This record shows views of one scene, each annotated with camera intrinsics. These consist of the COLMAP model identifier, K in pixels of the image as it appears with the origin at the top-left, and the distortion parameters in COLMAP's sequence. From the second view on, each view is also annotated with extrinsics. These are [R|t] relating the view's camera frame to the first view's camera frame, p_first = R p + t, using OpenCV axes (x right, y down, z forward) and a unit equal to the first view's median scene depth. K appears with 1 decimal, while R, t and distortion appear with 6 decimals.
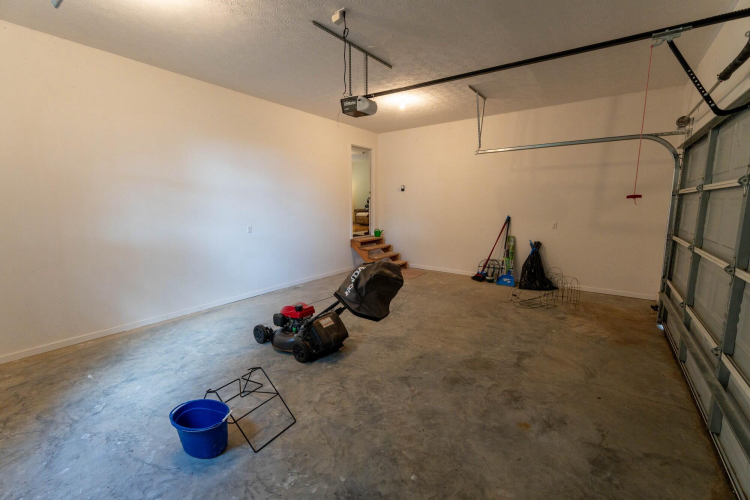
lens RADIAL K [[318.6, 0, 372.4], [0, 318.6, 249.0], [0, 0, 1]] dist [0.010911, -0.001443]
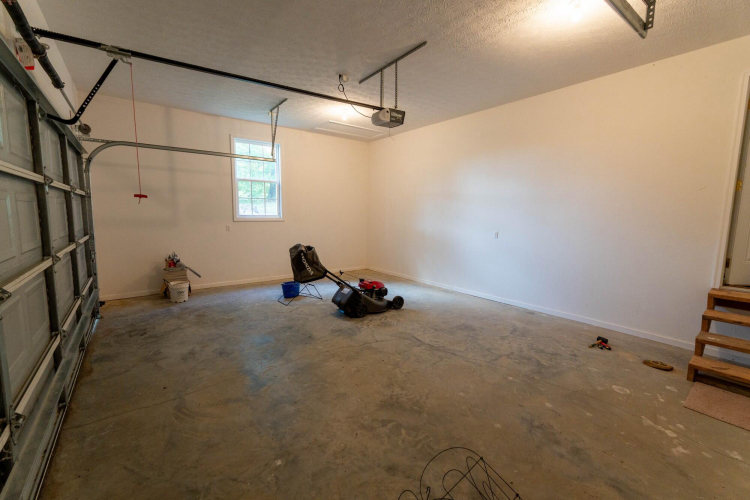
lens RADIAL K [[318.6, 0, 372.0], [0, 318.6, 248.4], [0, 0, 1]] dist [0.010911, -0.001443]
pose [[-0.290288, 0.106314, -0.951015, 1.219159], [-0.145747, 0.977303, 0.153741, -0.201576], [0.945775, 0.183237, -0.268204, 1.537509]]
